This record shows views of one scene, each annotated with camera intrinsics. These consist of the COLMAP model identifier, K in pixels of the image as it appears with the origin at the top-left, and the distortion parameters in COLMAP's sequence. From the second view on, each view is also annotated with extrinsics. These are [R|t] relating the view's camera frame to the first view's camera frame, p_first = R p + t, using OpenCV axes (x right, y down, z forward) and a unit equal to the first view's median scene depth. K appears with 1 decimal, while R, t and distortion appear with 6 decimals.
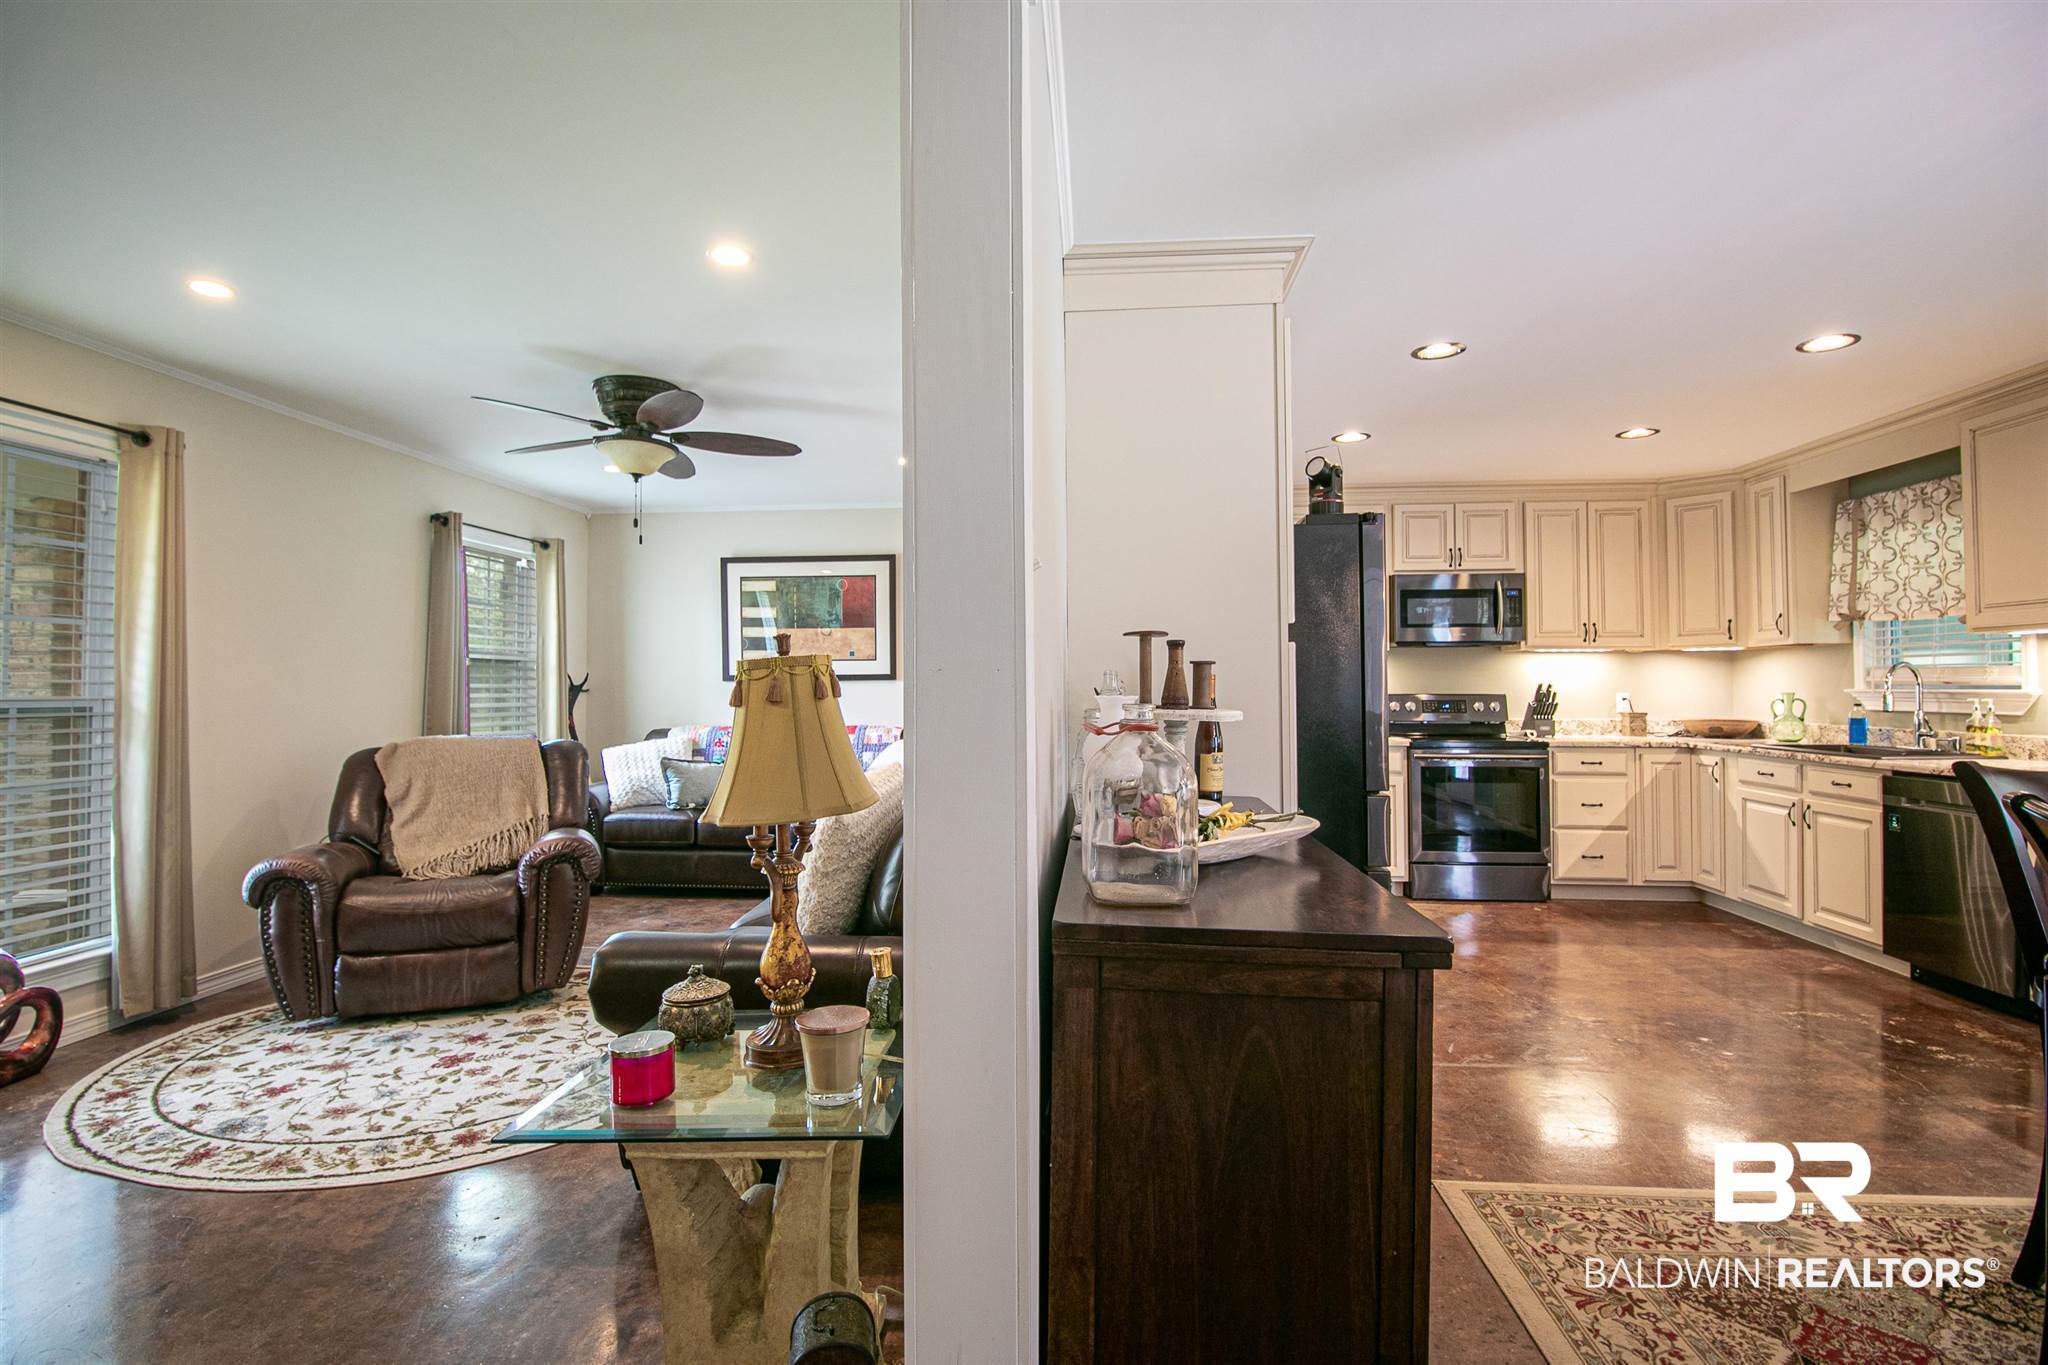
lens RADIAL K [[959.1, 0, 1017.7], [0, 959.1, 663.2], [0, 0, 1]] dist [-0.001201, -0.012112]
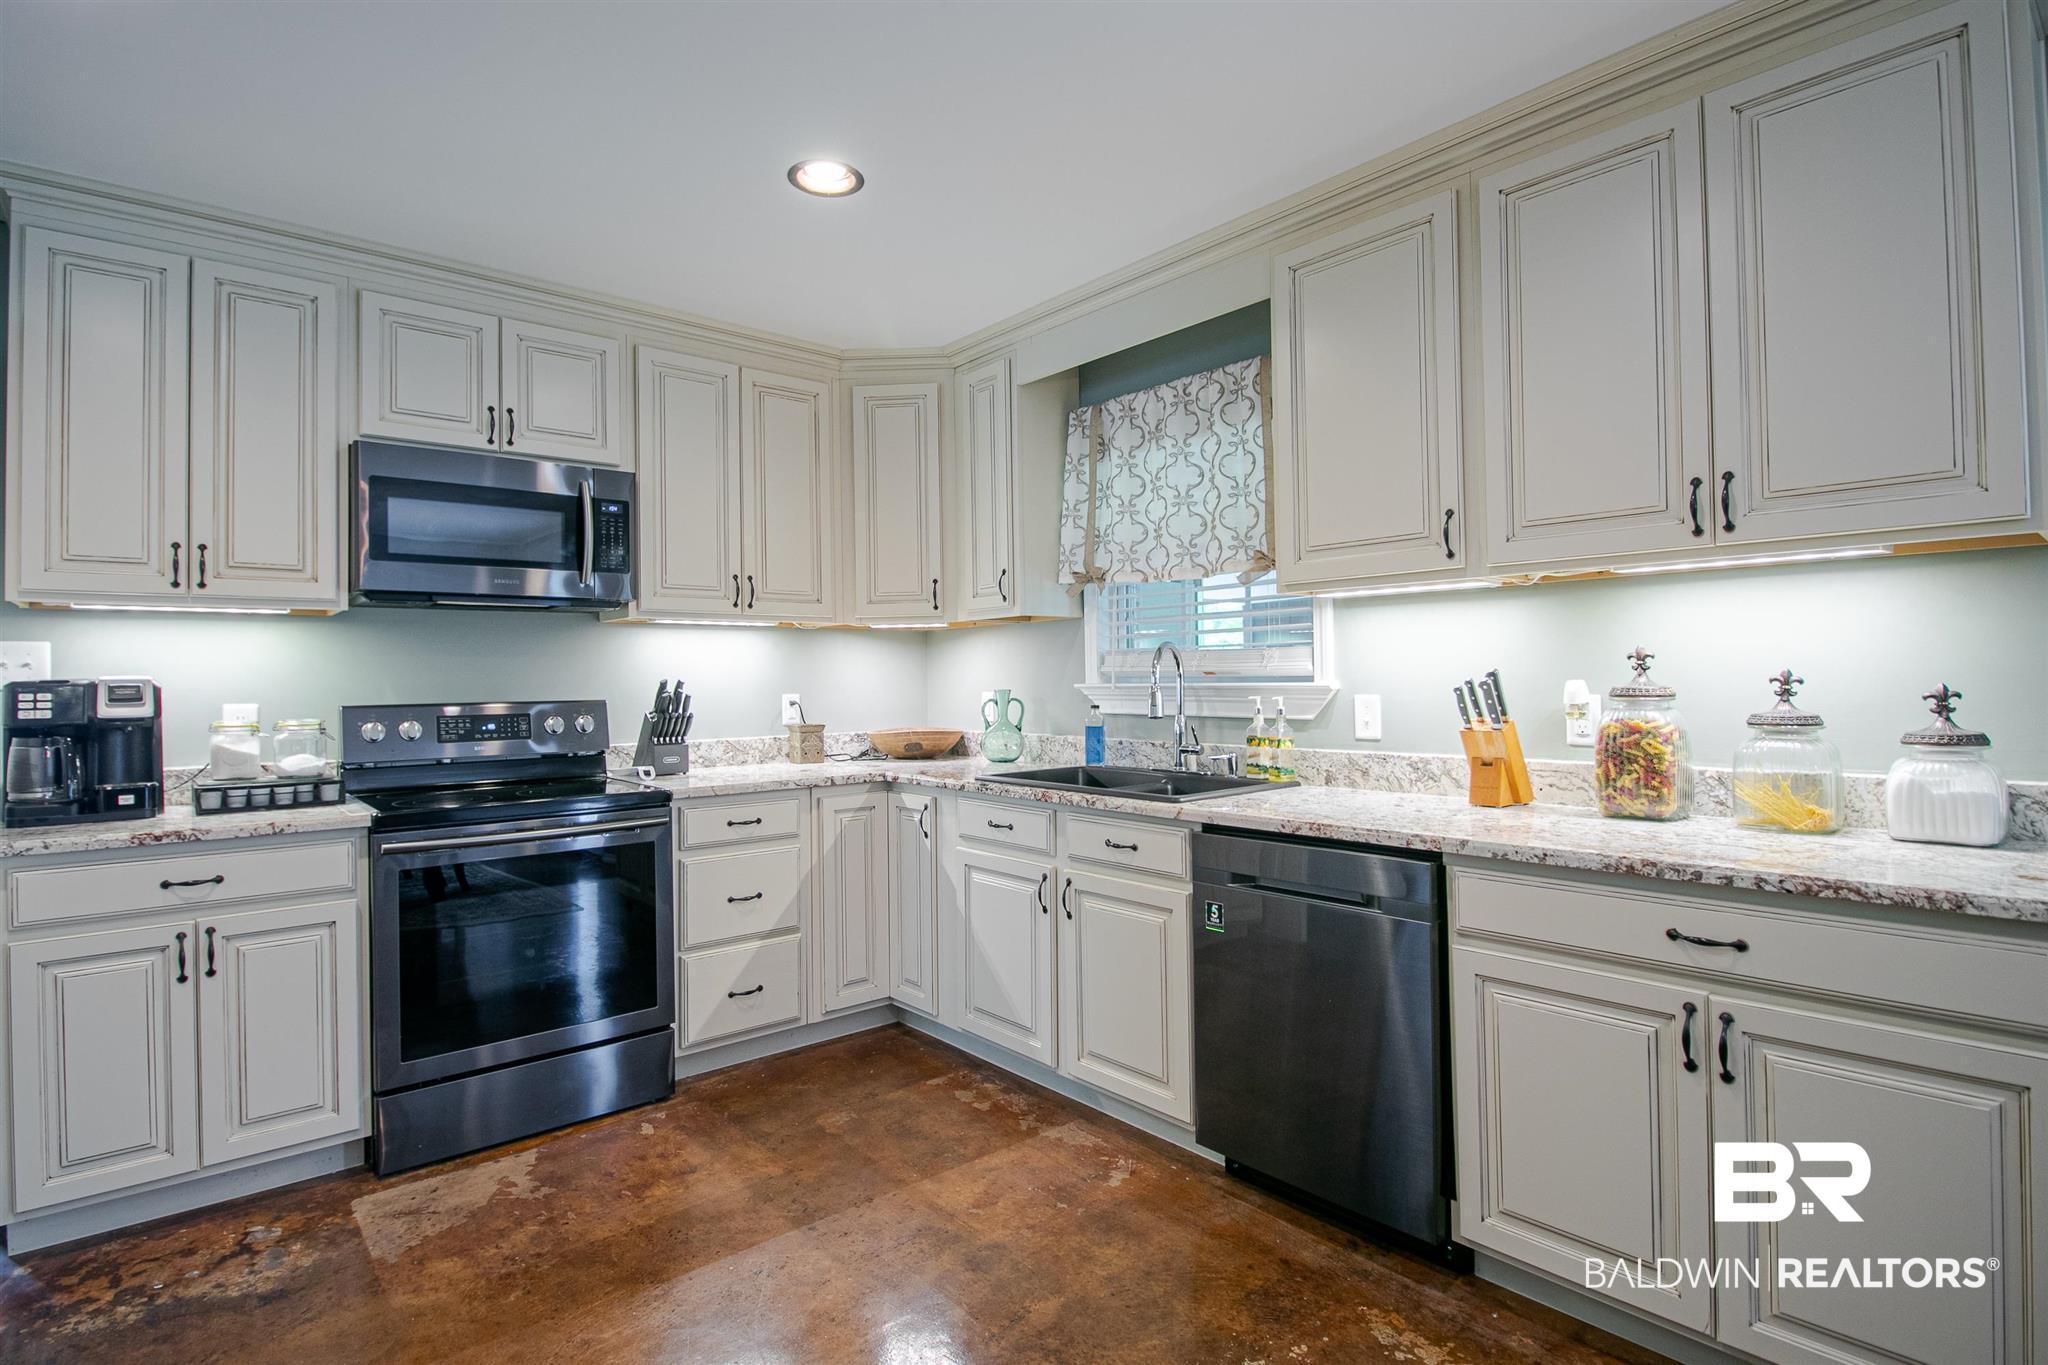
lens RADIAL K [[1008.9, 0, 993.8], [0, 1008.9, 666.5], [0, 0, 1]] dist [0.000875, -0.014038]
pose [[0.714725, 0.001098, 0.699405, 0.305080], [-0.004155, 0.999988, 0.002675, 0.012370], [-0.699393, -0.004818, 0.714721, 0.499988]]
